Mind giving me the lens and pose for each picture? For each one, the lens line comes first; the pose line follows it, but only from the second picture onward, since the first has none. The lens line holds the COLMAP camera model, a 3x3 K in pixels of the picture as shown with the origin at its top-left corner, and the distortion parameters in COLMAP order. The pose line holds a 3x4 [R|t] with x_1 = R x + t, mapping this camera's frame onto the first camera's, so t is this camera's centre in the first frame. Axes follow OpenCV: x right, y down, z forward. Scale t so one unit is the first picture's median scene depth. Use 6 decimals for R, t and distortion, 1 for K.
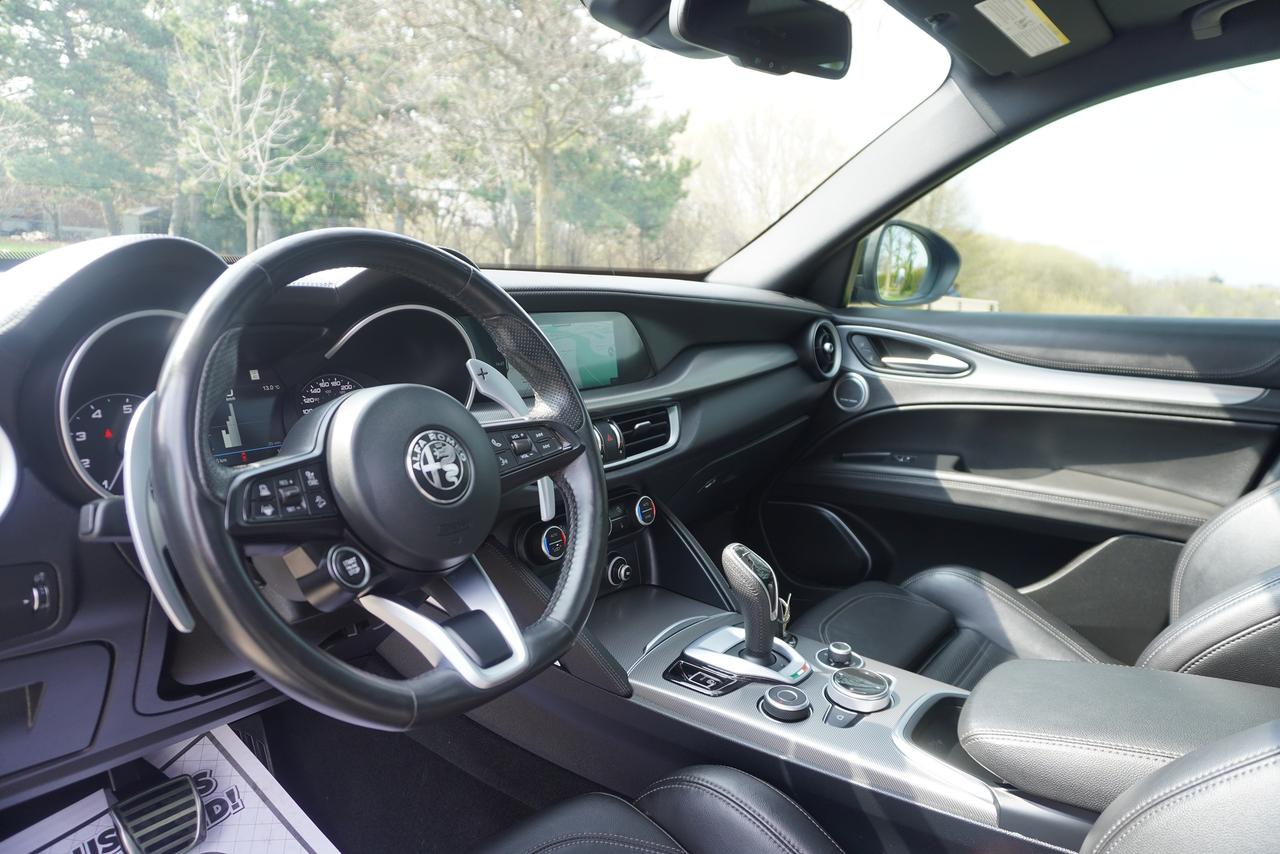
lens RADIAL K [[854.0, 0, 646.6], [0, 854.0, 429.2], [0, 0, 1]] dist [-0.037495, 0.019032]
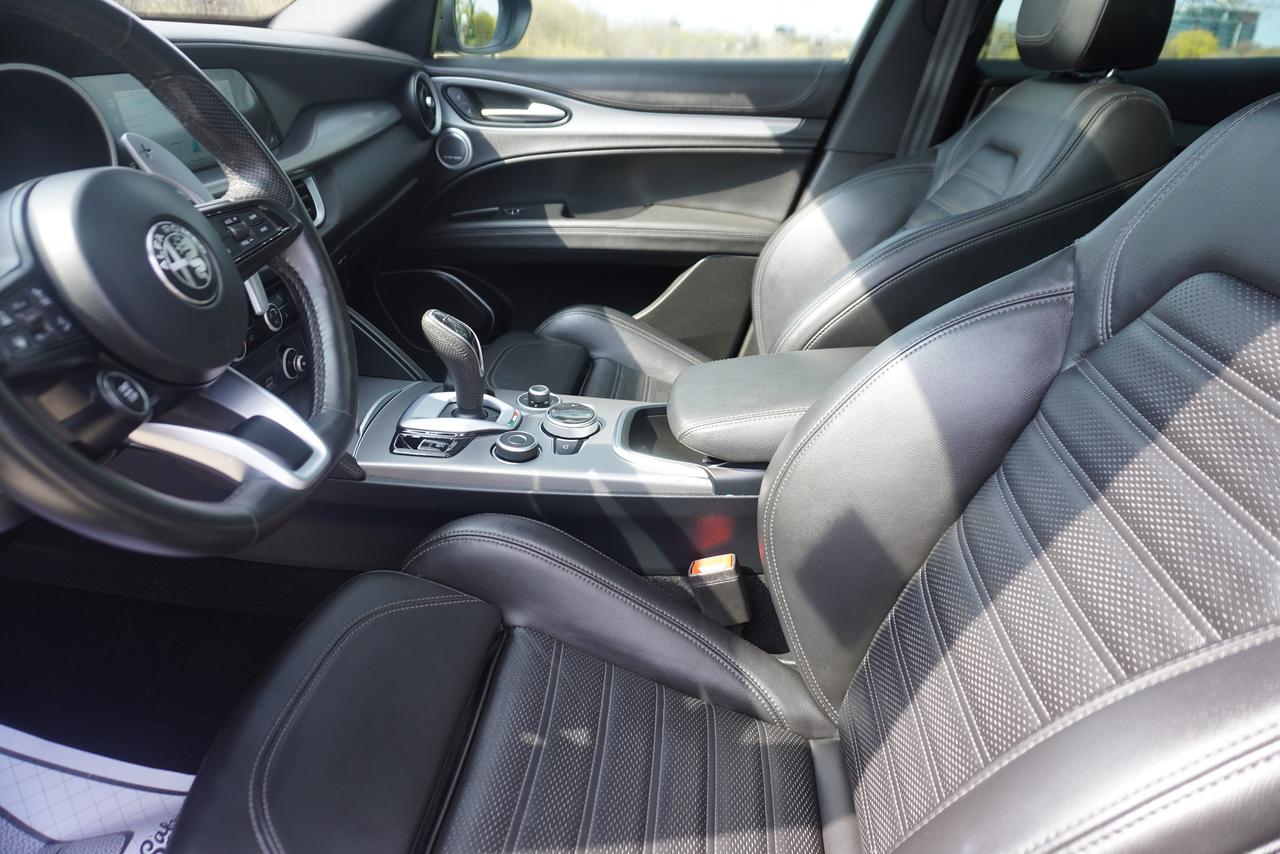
lens RADIAL K [[854.0, 0, 640.1], [0, 854.0, 419.9], [0, 0, 1]] dist [-0.037495, 0.019032]
pose [[0.853021, -0.223127, 0.471772, -0.188823], [0.094001, 0.954899, 0.281659, -0.001169], [-0.513340, -0.195914, 0.835523, 0.016312]]
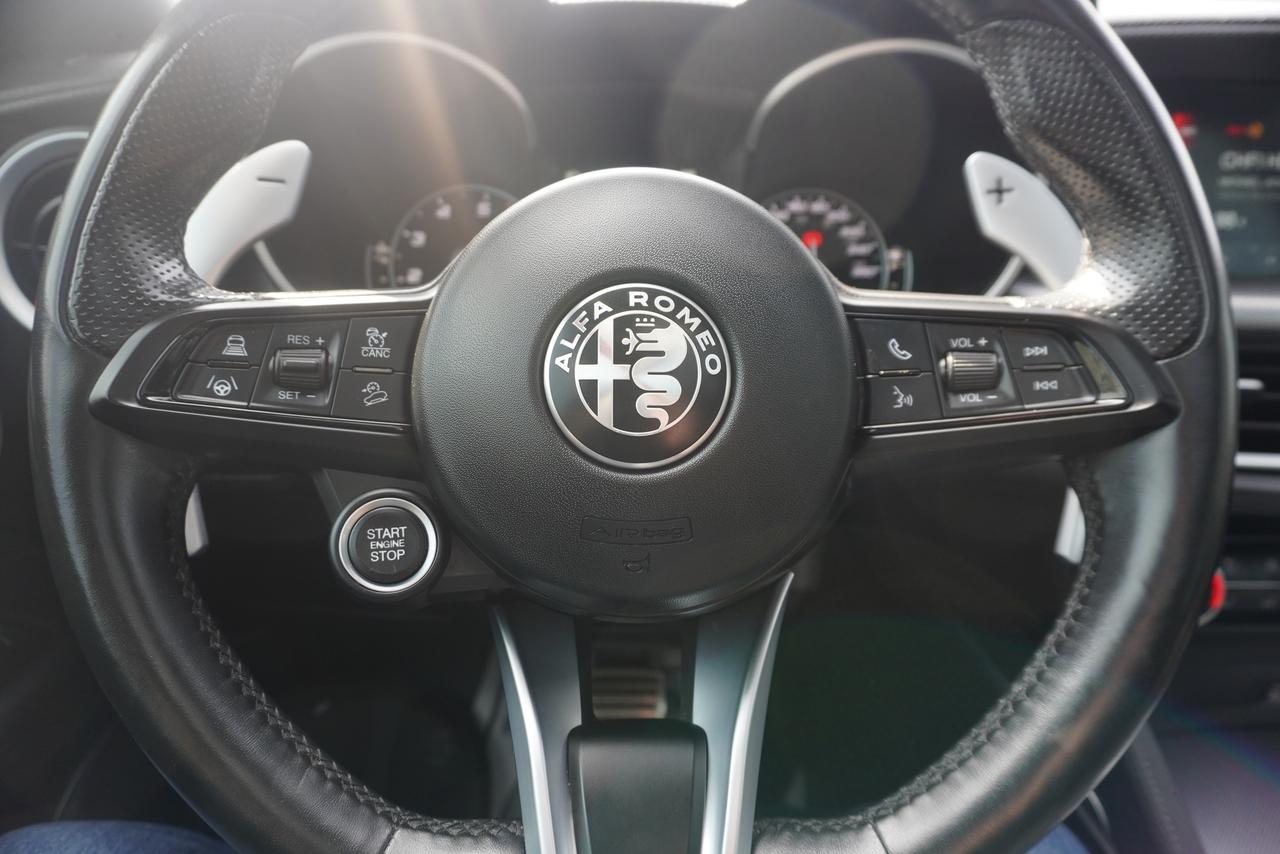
lens RADIAL K [[854.0, 0, 638.0], [0, 854.0, 430.0], [0, 0, 1]] dist [-0.037495, 0.019032]
pose [[0.596029, 0.253096, -0.762032, 0.045955], [-0.140399, 0.967254, 0.211443, -0.010664], [0.790593, -0.019037, 0.612046, 0.494184]]
